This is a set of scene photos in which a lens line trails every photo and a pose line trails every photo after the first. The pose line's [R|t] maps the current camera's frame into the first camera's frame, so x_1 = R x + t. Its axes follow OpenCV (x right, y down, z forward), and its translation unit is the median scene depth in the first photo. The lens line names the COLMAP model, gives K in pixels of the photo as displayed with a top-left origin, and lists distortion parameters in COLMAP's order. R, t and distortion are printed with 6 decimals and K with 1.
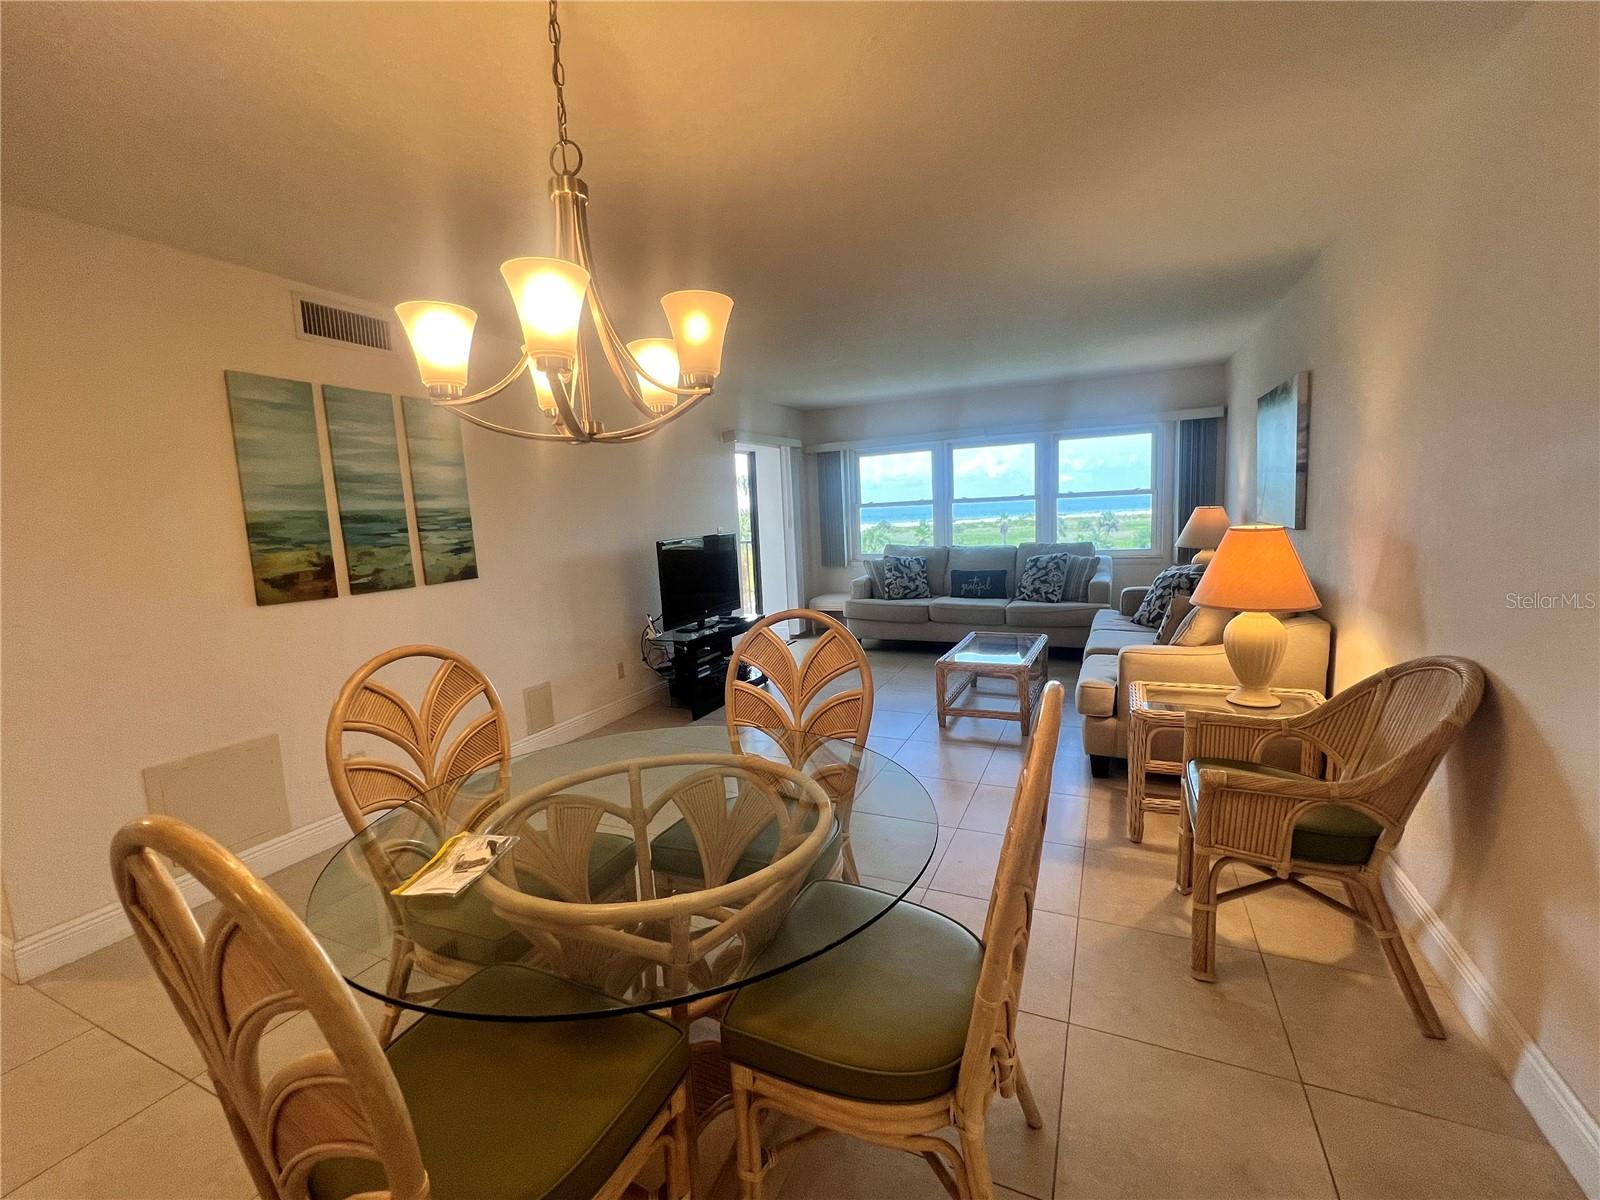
lens RADIAL K [[679.6, 0, 801.0], [0, 679.6, 602.1], [0, 0, 1]] dist [-0.004905, -0.000316]
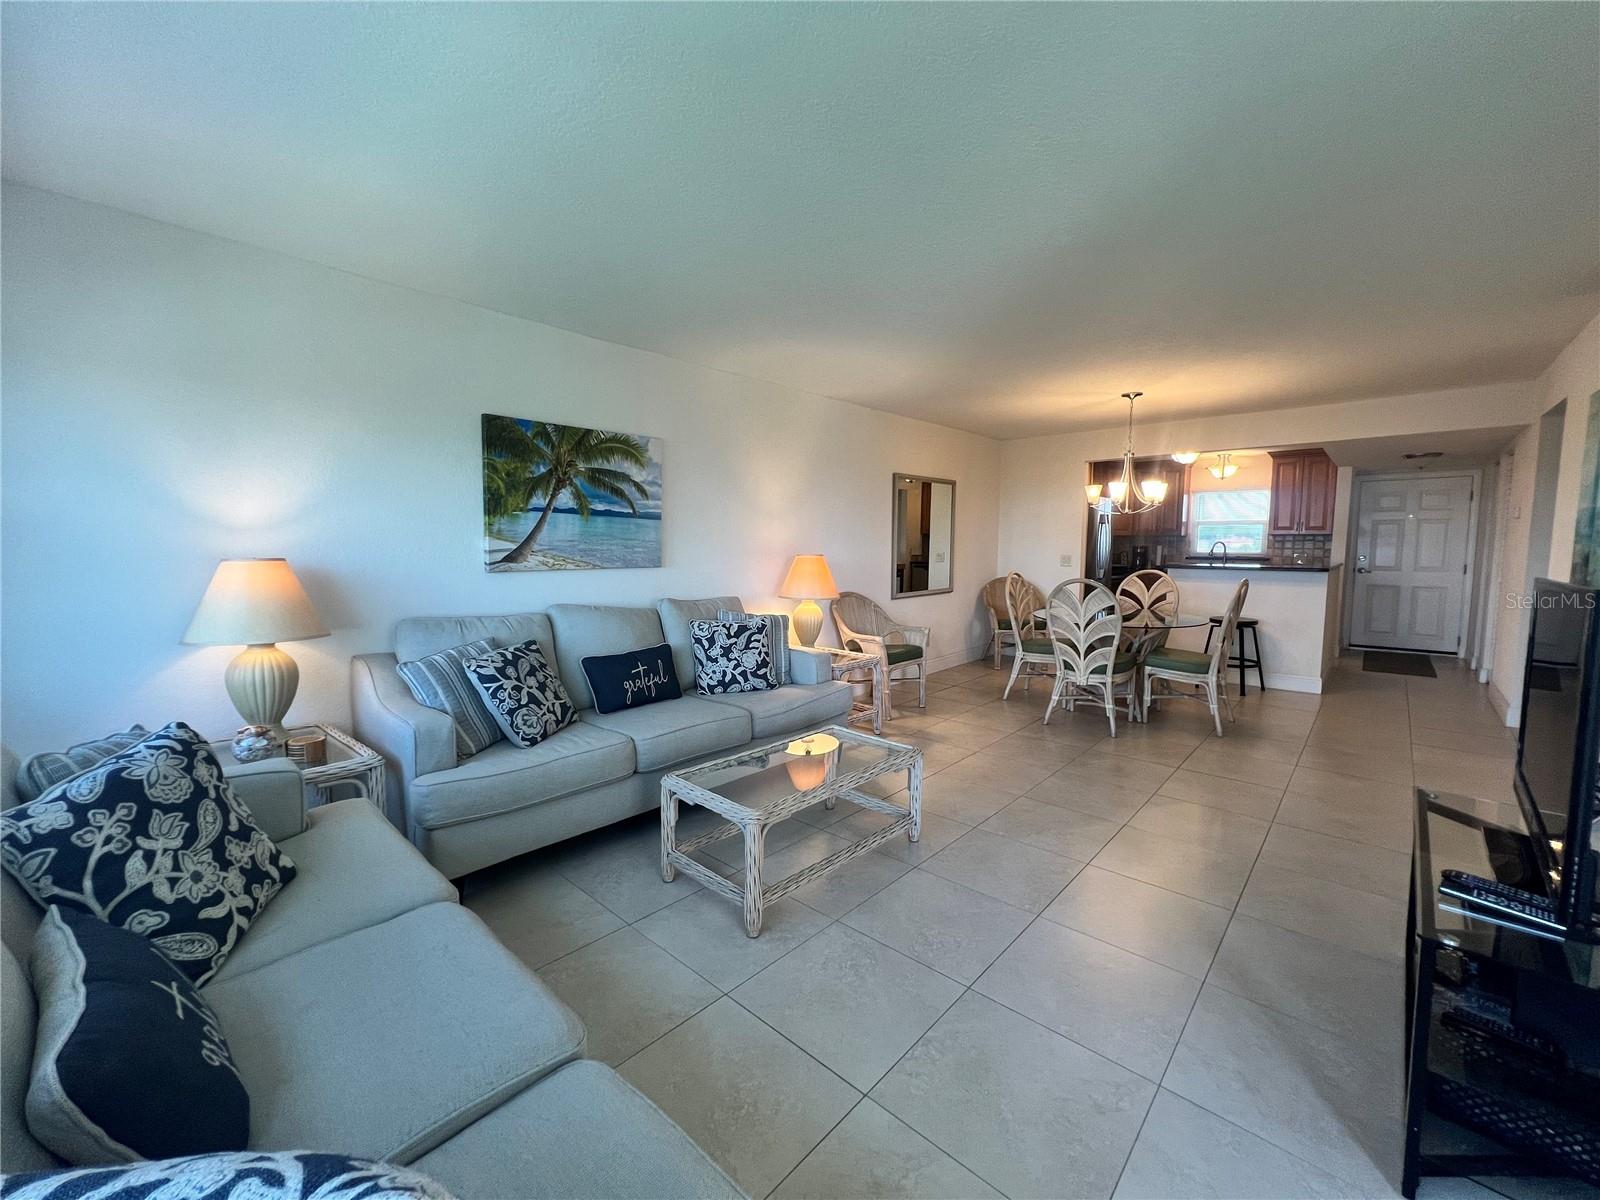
lens RADIAL K [[637.7, 0, 796.3], [0, 637.7, 601.0], [0, 0, 1]] dist [-0.001384, -0.000021]
pose [[-0.948019, 0.020397, 0.317559, 0.076364], [0.088770, 0.975278, 0.202366, -0.142857], [-0.305580, 0.220036, -0.926393, 1.110546]]
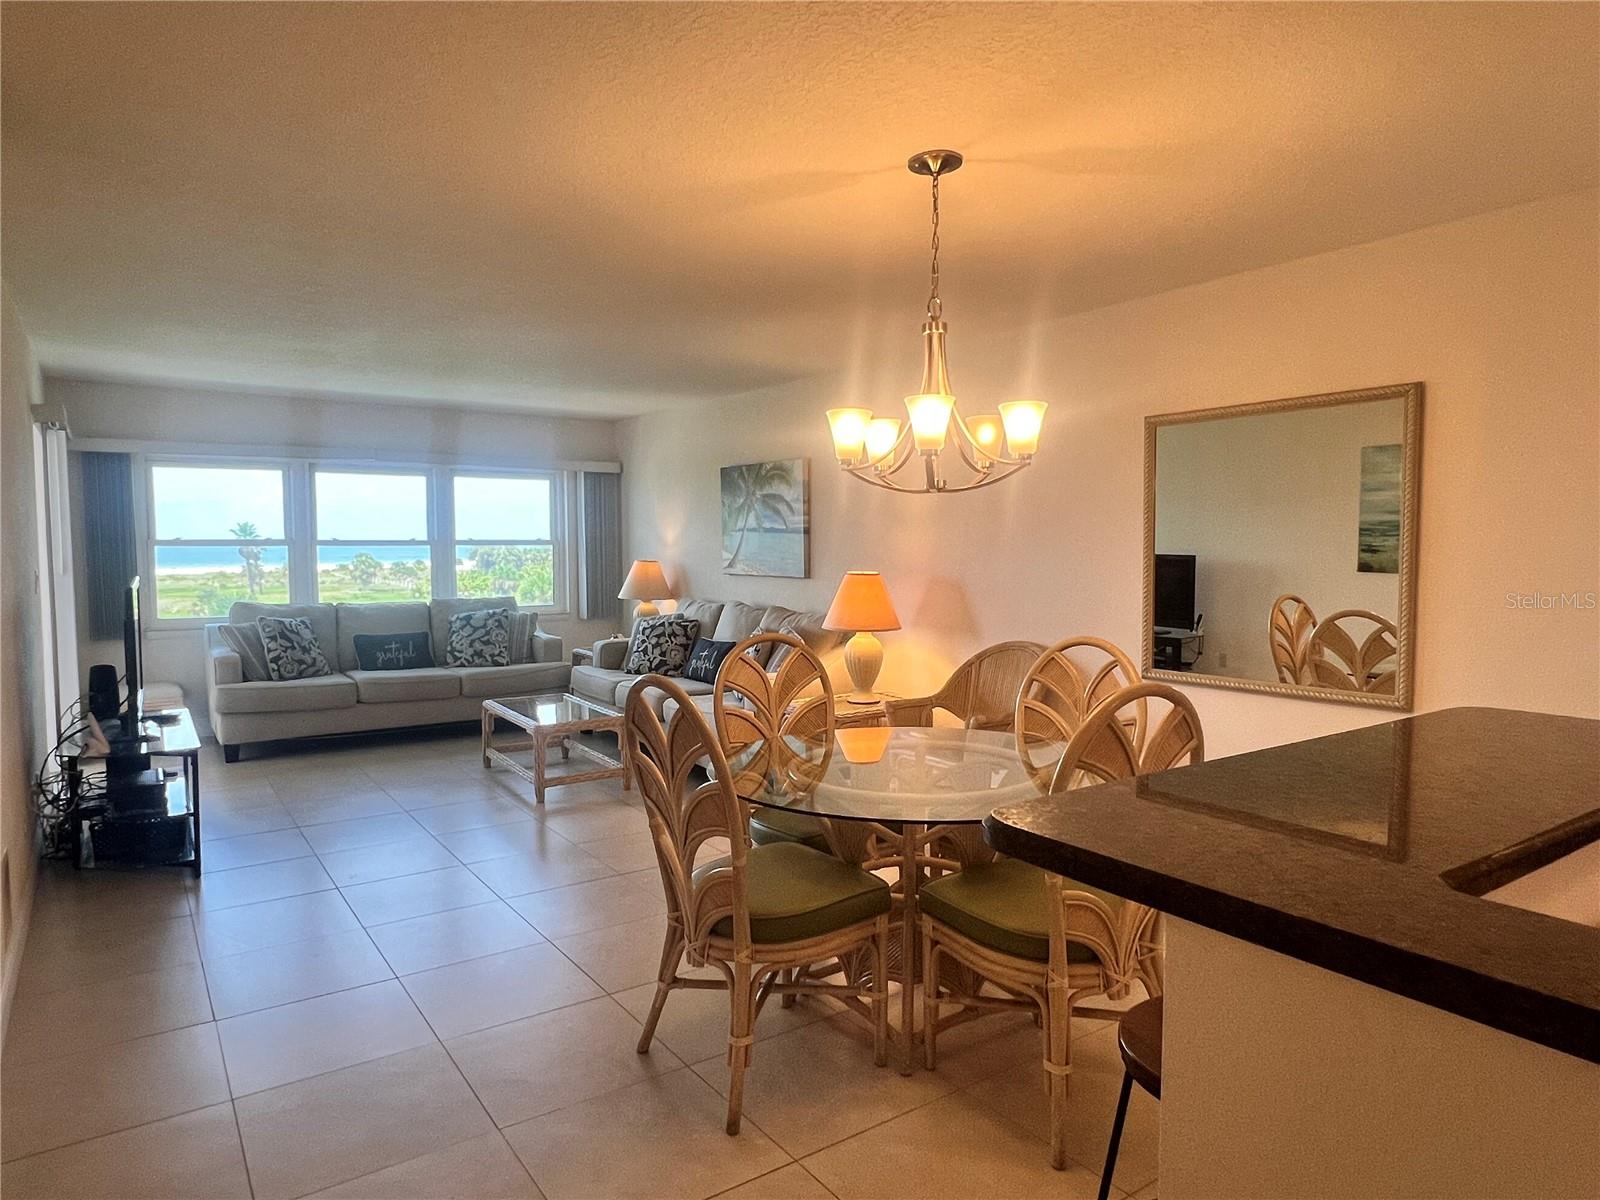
lens RADIAL K [[983.4, 0, 797.9], [0, 983.4, 607.4], [0, 0, 1]] dist [-0.001011, -0.002781]
pose [[0.505138, -0.008990, 0.862992, -0.487927], [0.092735, 0.994722, -0.043919, 0.015626], [-0.858042, 0.102214, 0.503305, 0.046241]]
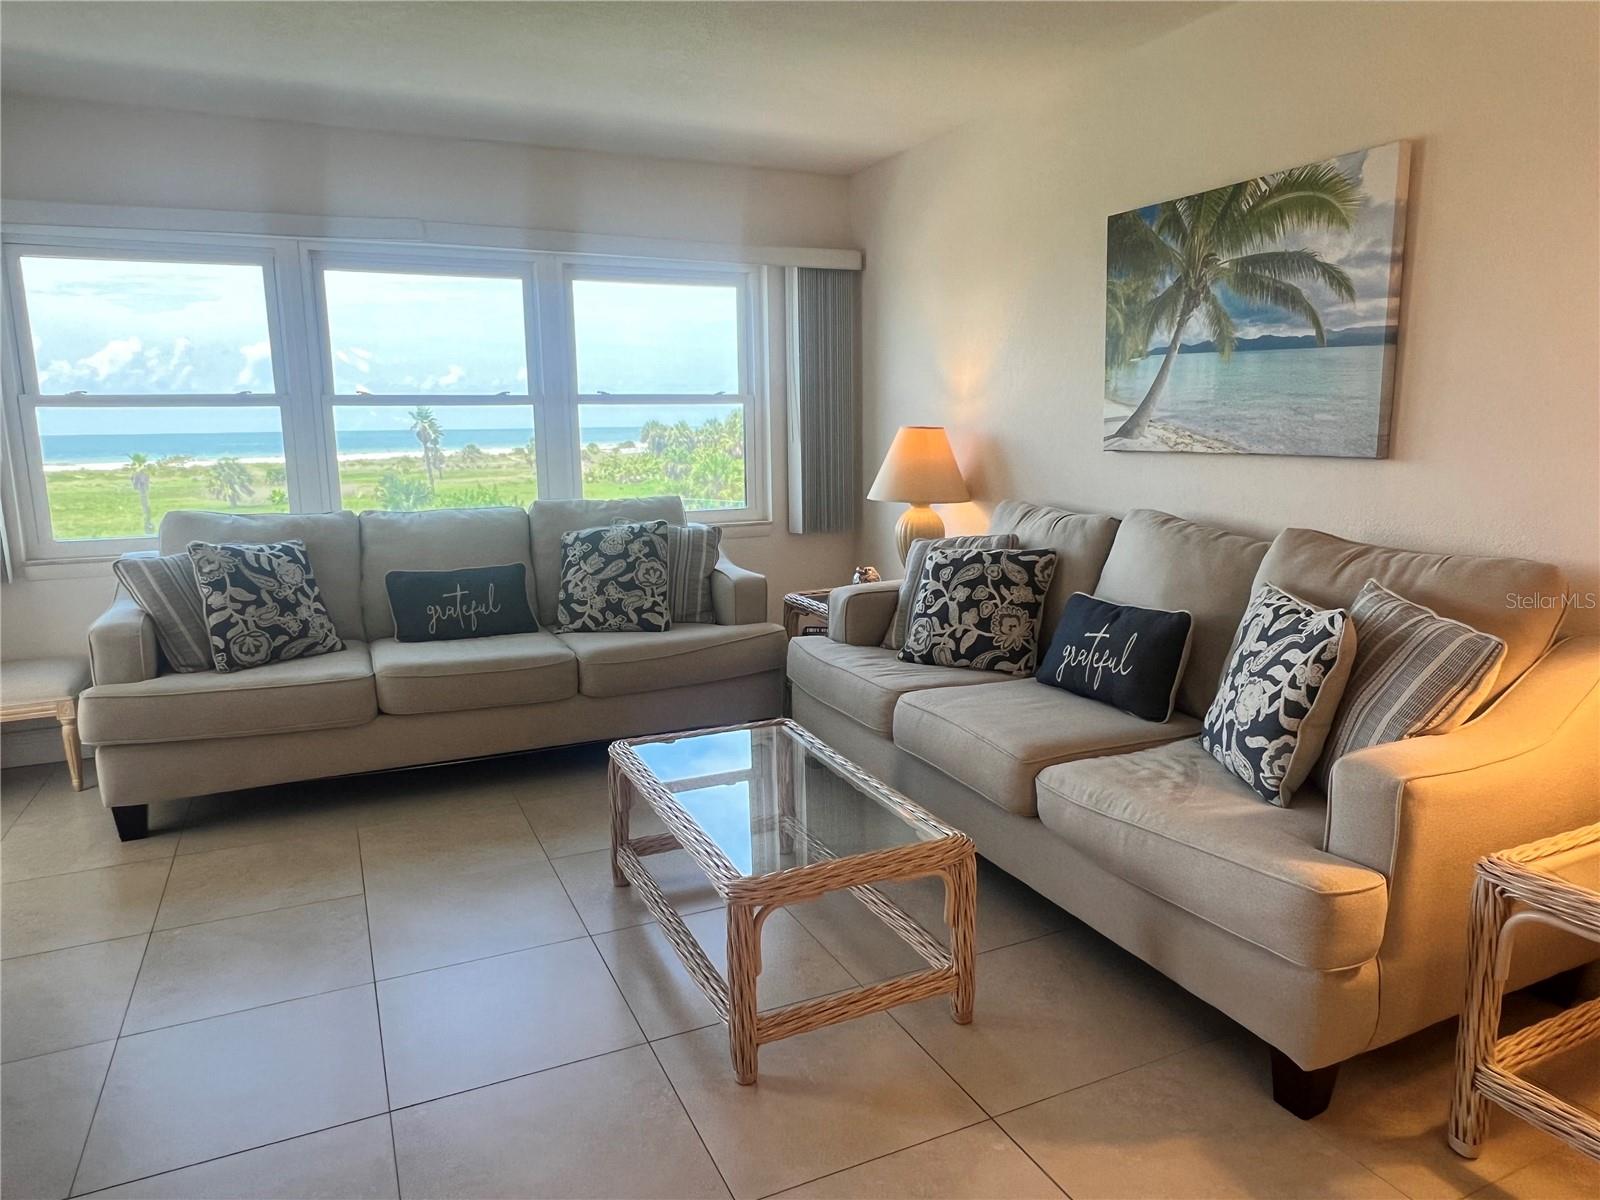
lens RADIAL K [[1032.5, 0, 797.2], [0, 1032.5, 602.7], [0, 0, 1]] dist [0.004155, -0.000506]
pose [[0.647732, -0.091790, 0.756318, -0.083177], [0.085059, 0.995222, 0.047938, -0.040988], [-0.757105, 0.033281, 0.652445, 0.459836]]
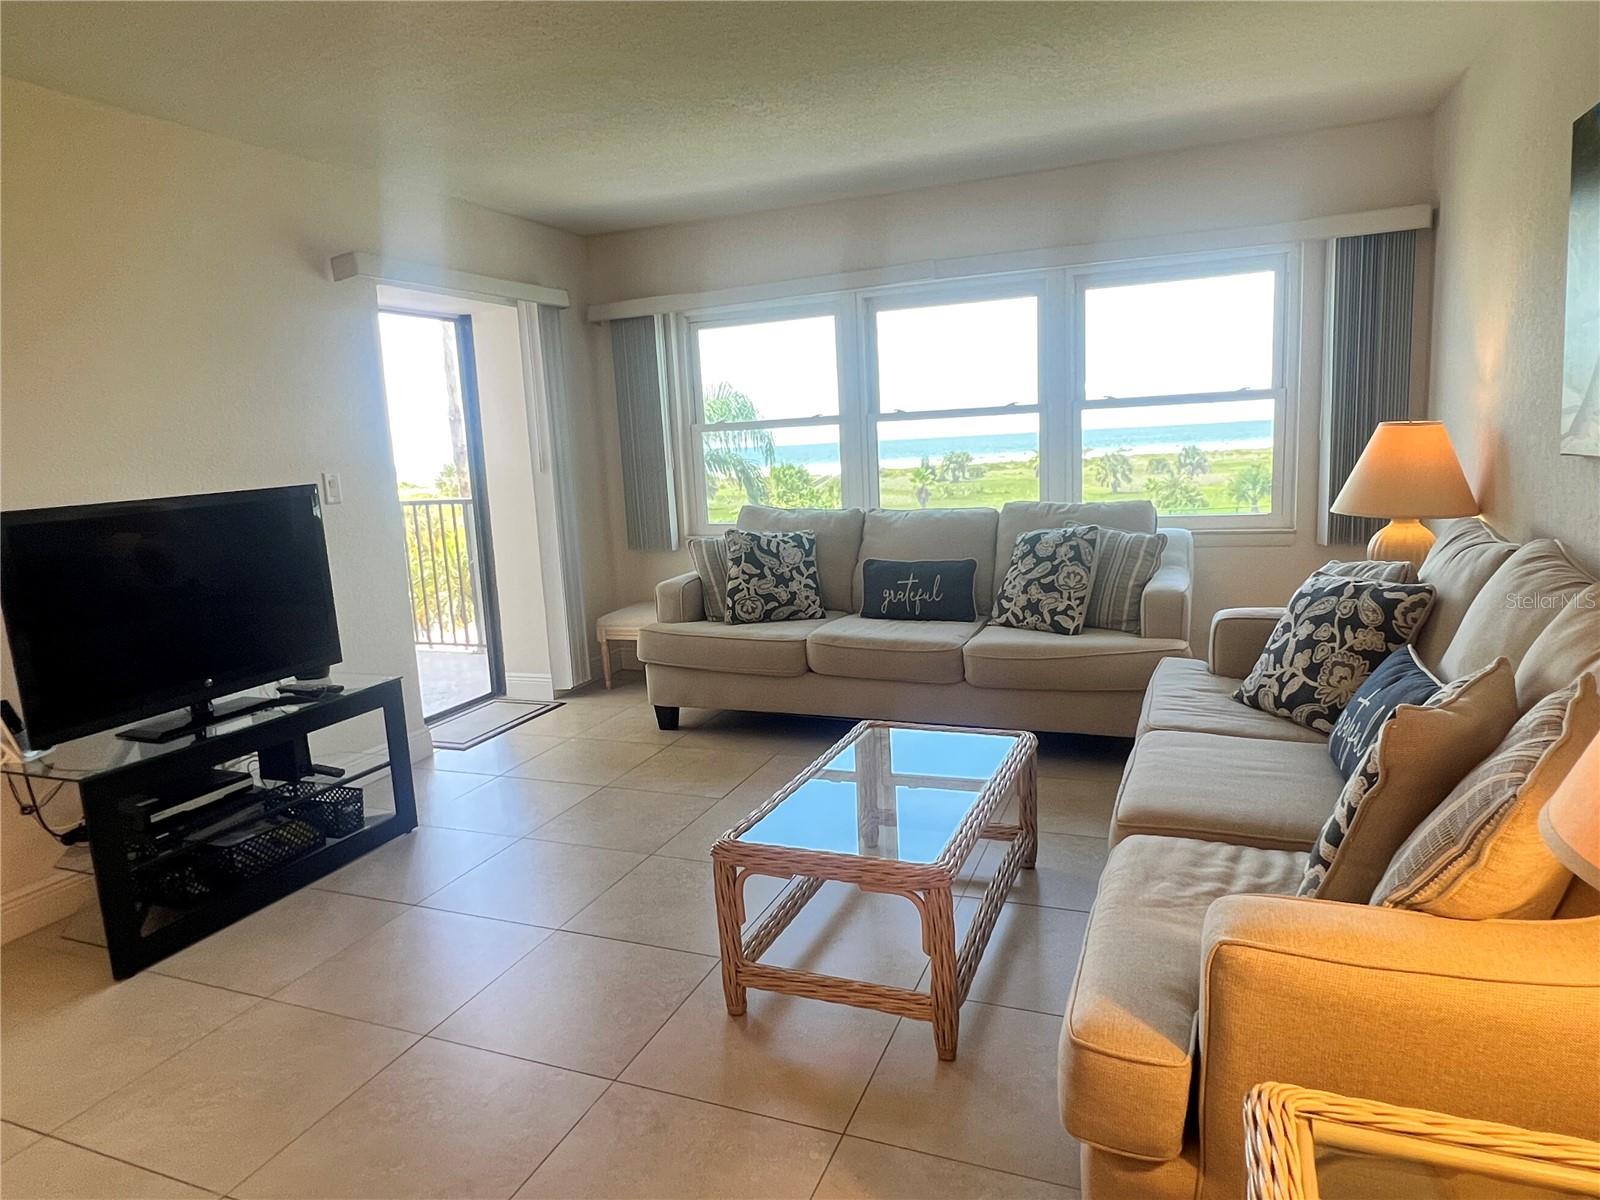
lens RADIAL K [[983.4, 0, 802.8], [0, 983.4, 606.8], [0, 0, 1]] dist [-0.001011, -0.002781]
pose [[0.998784, -0.010155, 0.048240, 0.153126], [0.008748, 0.999532, 0.029299, -0.037057], [-0.048515, -0.028841, 0.998406, 0.327281]]
